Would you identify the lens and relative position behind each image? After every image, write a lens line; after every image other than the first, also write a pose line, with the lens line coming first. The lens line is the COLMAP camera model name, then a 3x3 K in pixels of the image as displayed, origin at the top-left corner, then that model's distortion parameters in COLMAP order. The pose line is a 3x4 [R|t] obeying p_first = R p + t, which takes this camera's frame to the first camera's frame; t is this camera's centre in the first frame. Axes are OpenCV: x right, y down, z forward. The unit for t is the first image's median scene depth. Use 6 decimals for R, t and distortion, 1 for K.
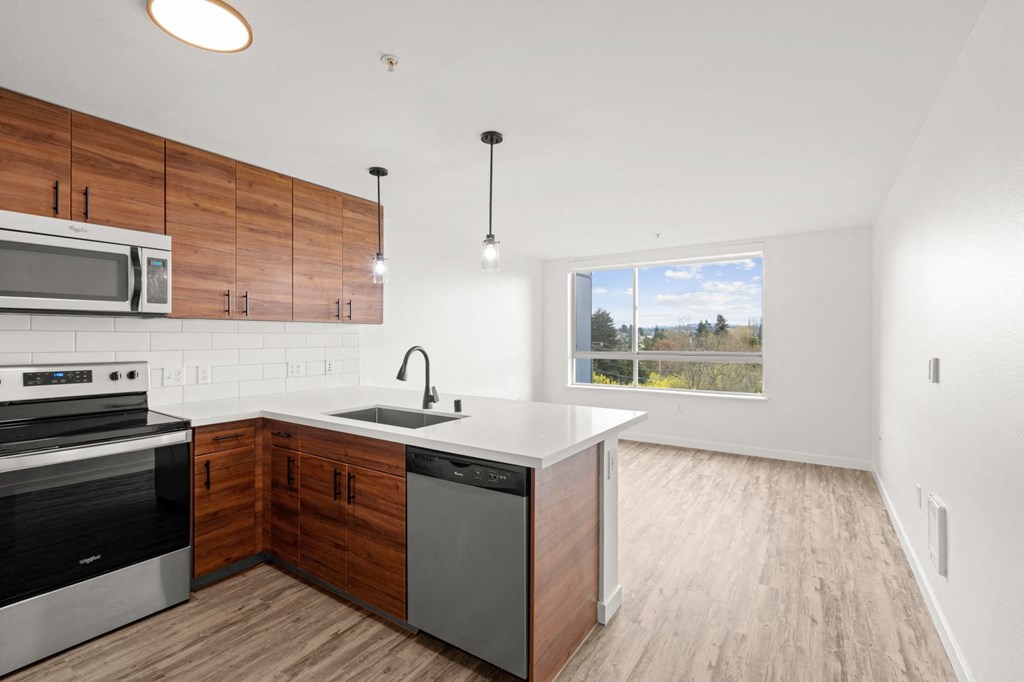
lens RADIAL K [[473.0, 0, 499.8], [0, 473.0, 339.7], [0, 0, 1]] dist [0.002252, -0.000178]
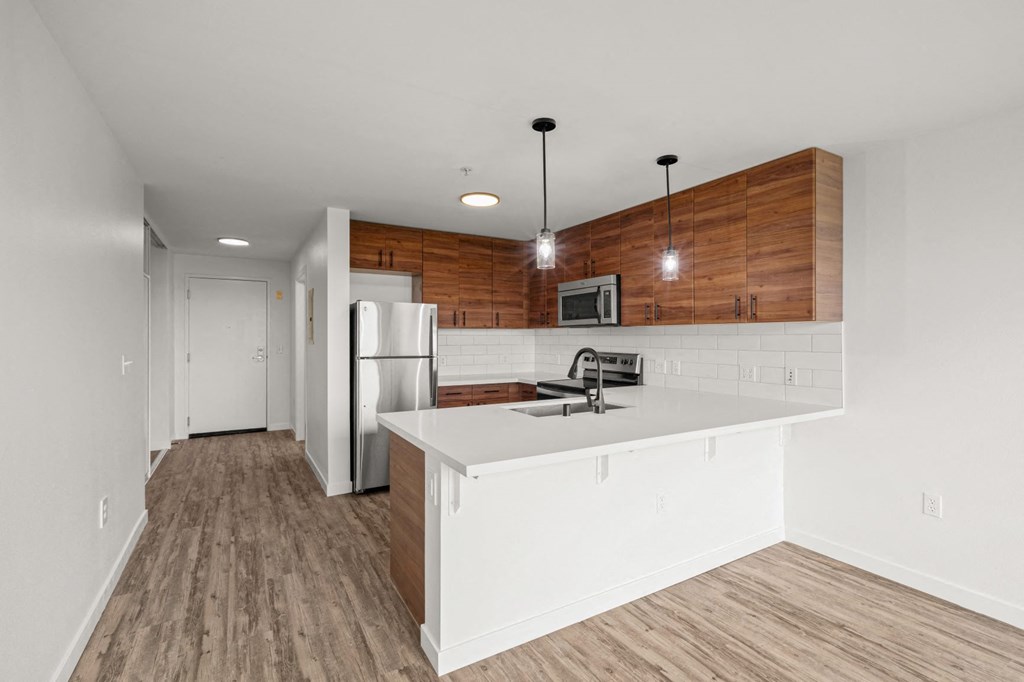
lens RADIAL K [[473.0, 0, 499.8], [0, 473.0, 339.7], [0, 0, 1]] dist [0.002252, -0.000178]
pose [[-0.461274, -0.001476, -0.887256, 0.788467], [-0.012100, 0.999916, 0.004627, -0.003835], [0.887175, 0.012869, -0.461253, 1.256384]]
